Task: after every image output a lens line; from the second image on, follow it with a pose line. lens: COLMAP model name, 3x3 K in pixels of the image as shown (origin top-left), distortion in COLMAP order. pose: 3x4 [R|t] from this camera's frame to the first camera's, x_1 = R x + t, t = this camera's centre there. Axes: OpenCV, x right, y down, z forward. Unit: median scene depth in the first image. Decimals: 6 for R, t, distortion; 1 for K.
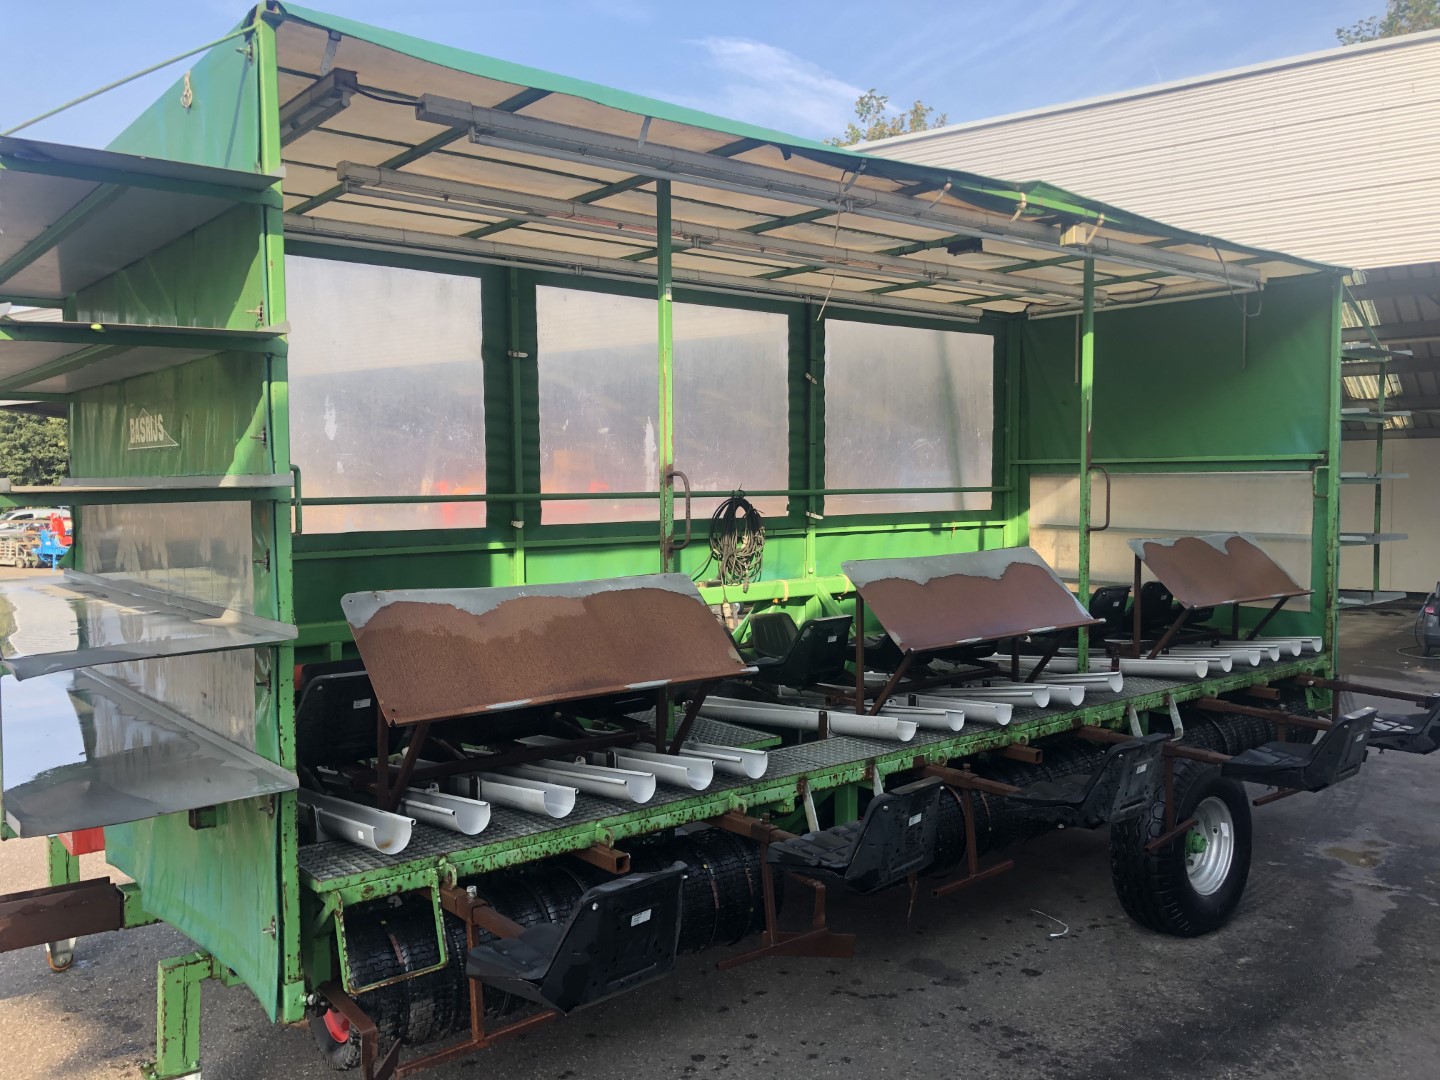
lens RADIAL K [[1182.3, 0, 719.7], [0, 1182.3, 559.9], [0, 0, 1]] dist [0.009052, 0.004345]
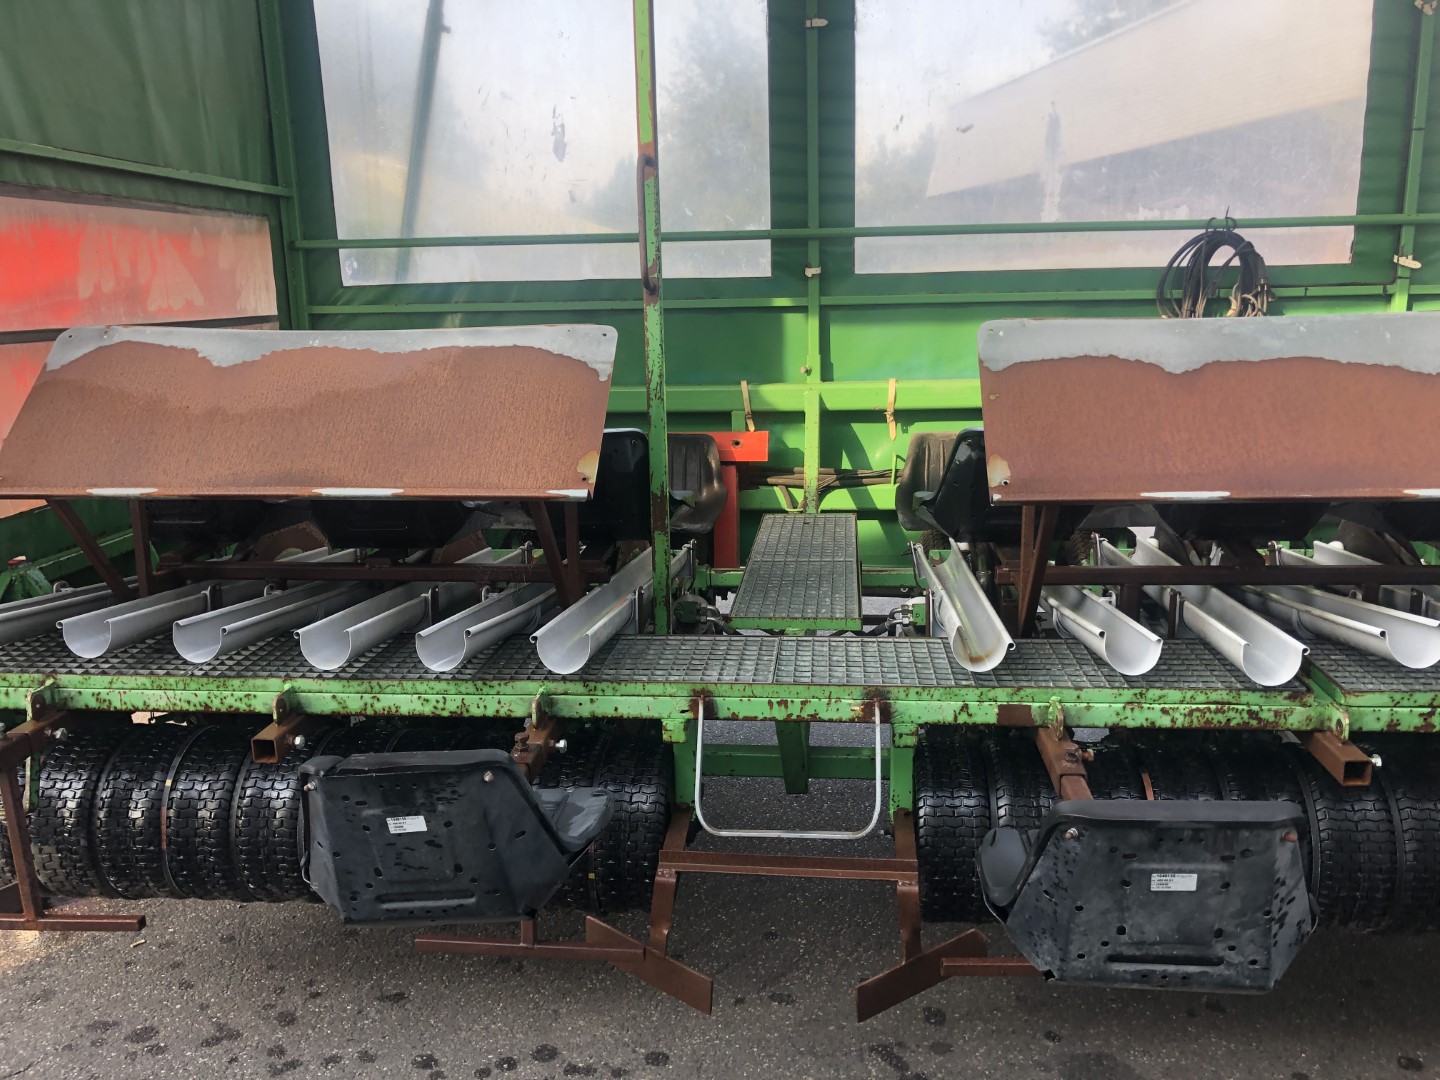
lens RADIAL K [[1182.3, 0, 719.7], [0, 1182.3, 559.9], [0, 0, 1]] dist [0.009052, 0.004345]
pose [[0.703033, 0.156018, -0.693832, 0.318917], [-0.034321, 0.981945, 0.186029, 0.010498], [0.710329, -0.106971, 0.695694, 0.423686]]
